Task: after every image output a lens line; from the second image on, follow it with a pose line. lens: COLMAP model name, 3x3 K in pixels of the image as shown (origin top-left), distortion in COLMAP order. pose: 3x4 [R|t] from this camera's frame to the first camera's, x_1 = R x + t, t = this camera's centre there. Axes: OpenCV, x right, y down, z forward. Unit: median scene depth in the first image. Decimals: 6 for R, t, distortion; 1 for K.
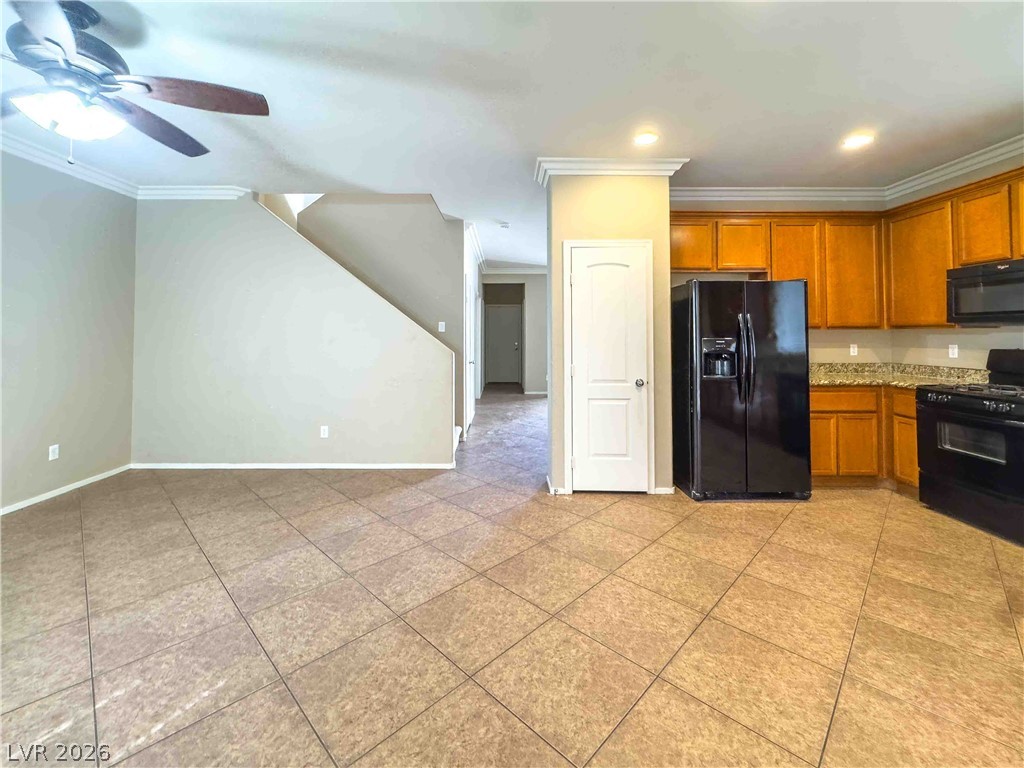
lens RADIAL K [[414.3, 0, 504.2], [0, 414.3, 324.6], [0, 0, 1]] dist [-0.003768, -0.000286]
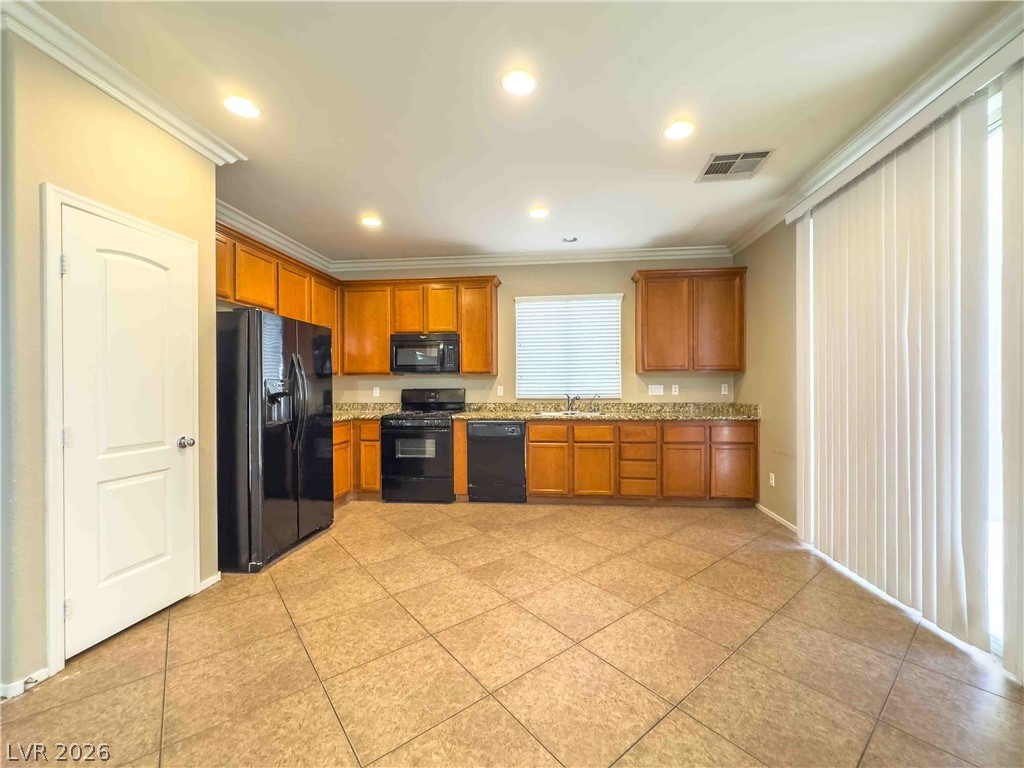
lens RADIAL K [[414.3, 0, 511.4], [0, 414.3, 388.1], [0, 0, 1]] dist [-0.003768, -0.000286]
pose [[0.124633, -0.003600, 0.992196, -0.300529], [-0.021355, 0.999752, 0.006310, 0.034850], [-0.991973, -0.021975, 0.124525, 0.385922]]
